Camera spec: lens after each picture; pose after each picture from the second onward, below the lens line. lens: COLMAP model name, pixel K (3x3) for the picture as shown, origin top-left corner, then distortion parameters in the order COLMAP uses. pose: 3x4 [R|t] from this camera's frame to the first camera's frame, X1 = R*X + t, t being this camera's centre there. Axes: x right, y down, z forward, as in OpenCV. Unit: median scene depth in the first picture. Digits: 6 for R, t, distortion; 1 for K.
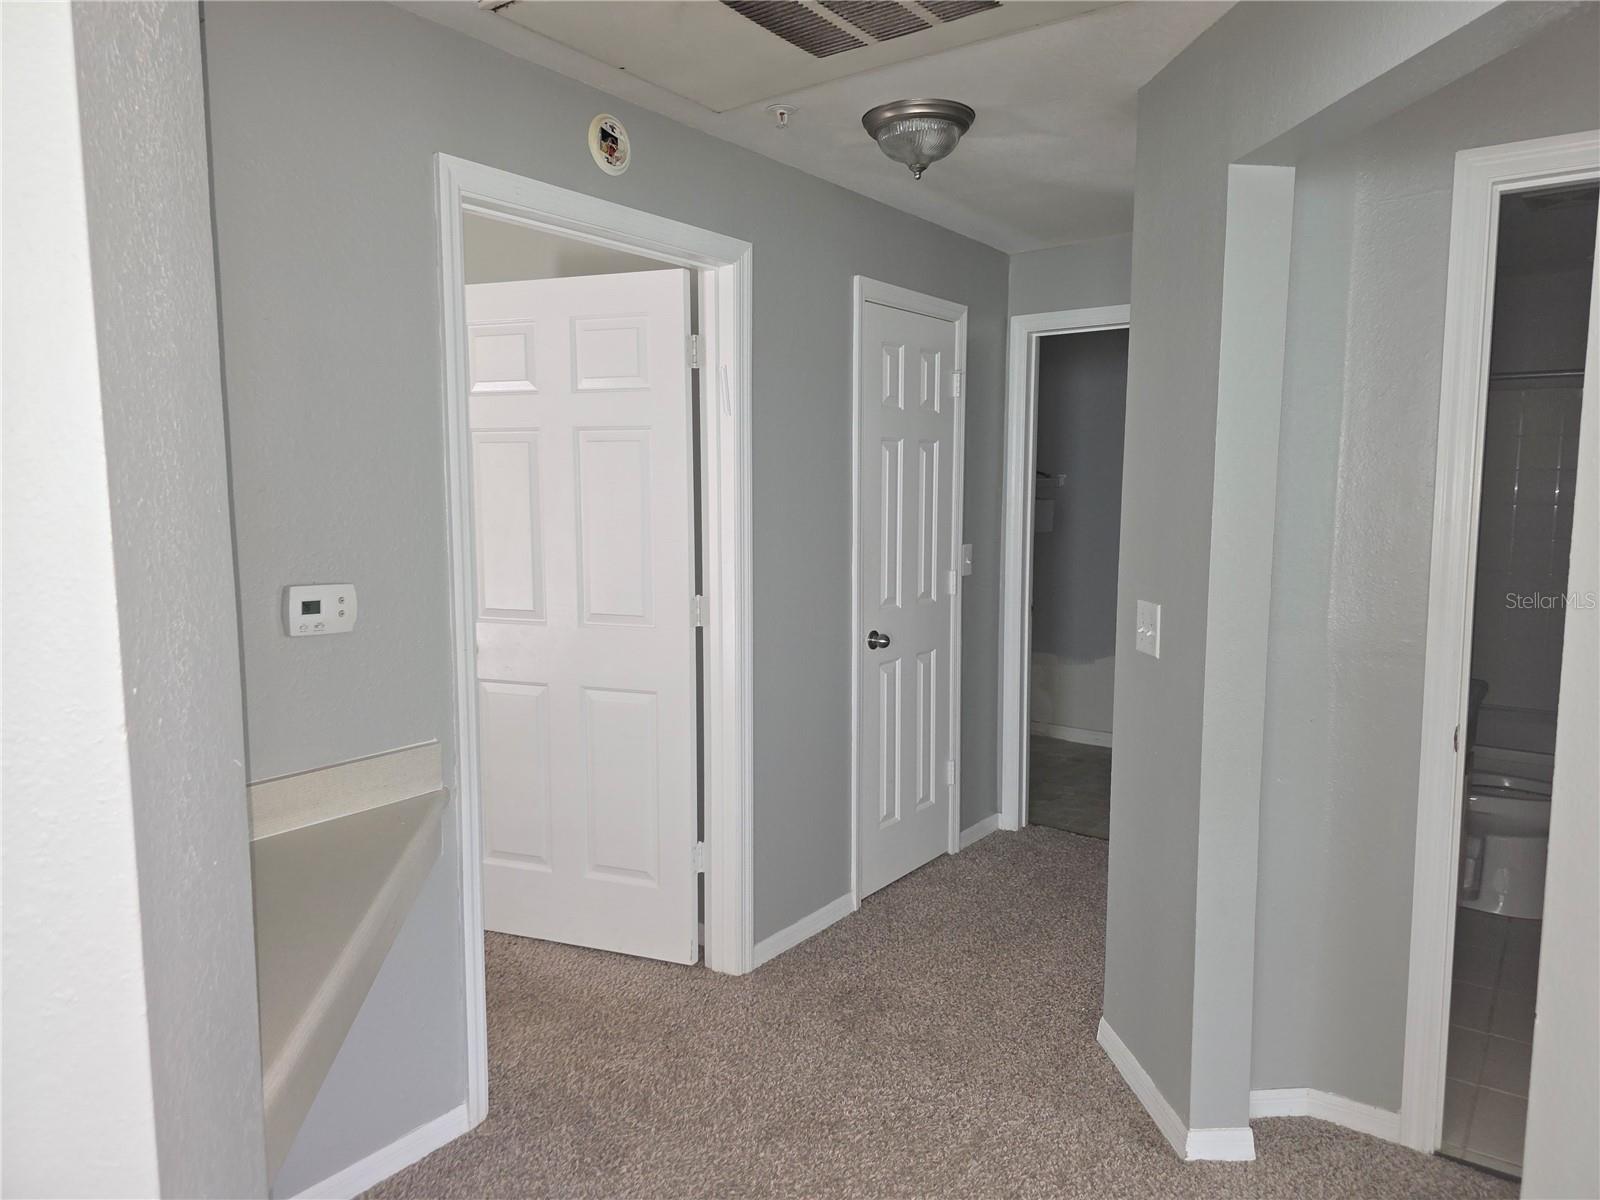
lens RADIAL K [[1087.7, 0, 808.3], [0, 1087.7, 601.9], [0, 0, 1]] dist [0.017086, -0.000113]
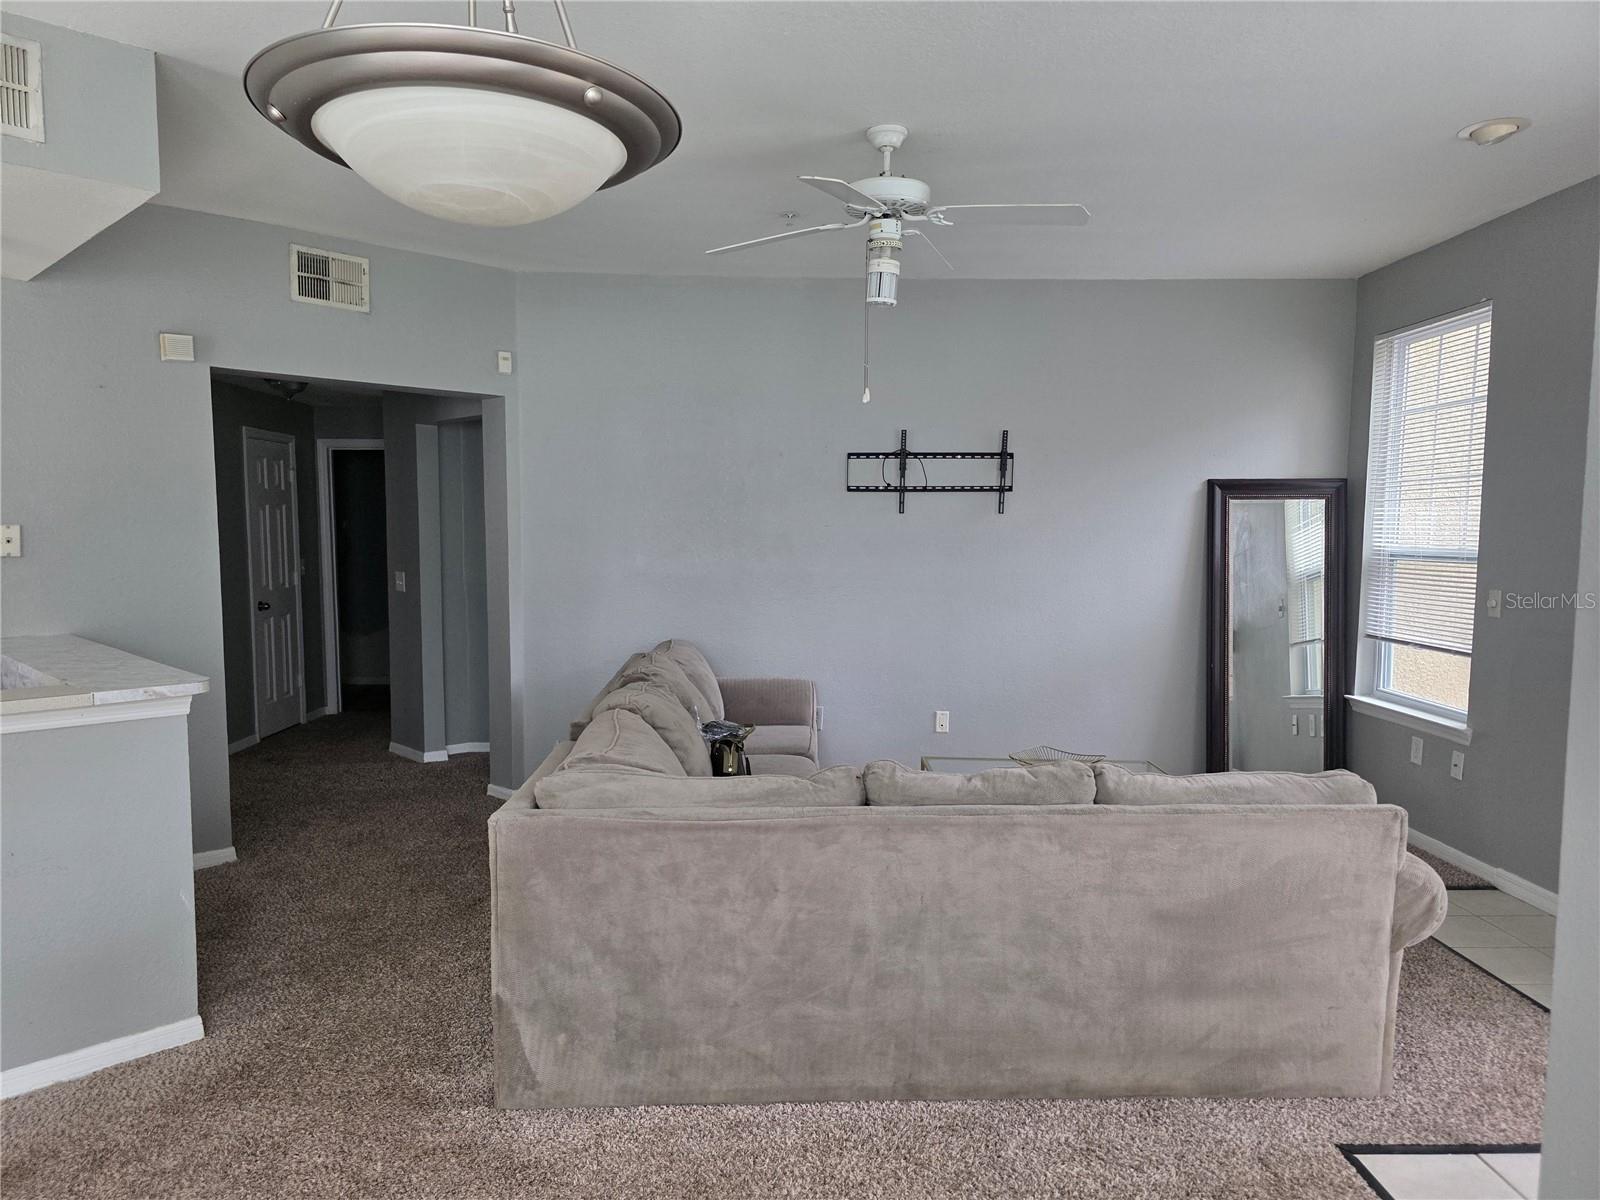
lens RADIAL K [[1087.7, 0, 807.6], [0, 1087.7, 597.8], [0, 0, 1]] dist [0.017086, -0.000113]
pose [[0.792717, -0.040000, 0.608276, -0.321470], [0.067952, 0.997424, -0.022967, 0.119188], [-0.605790, 0.059540, 0.793393, -1.055601]]
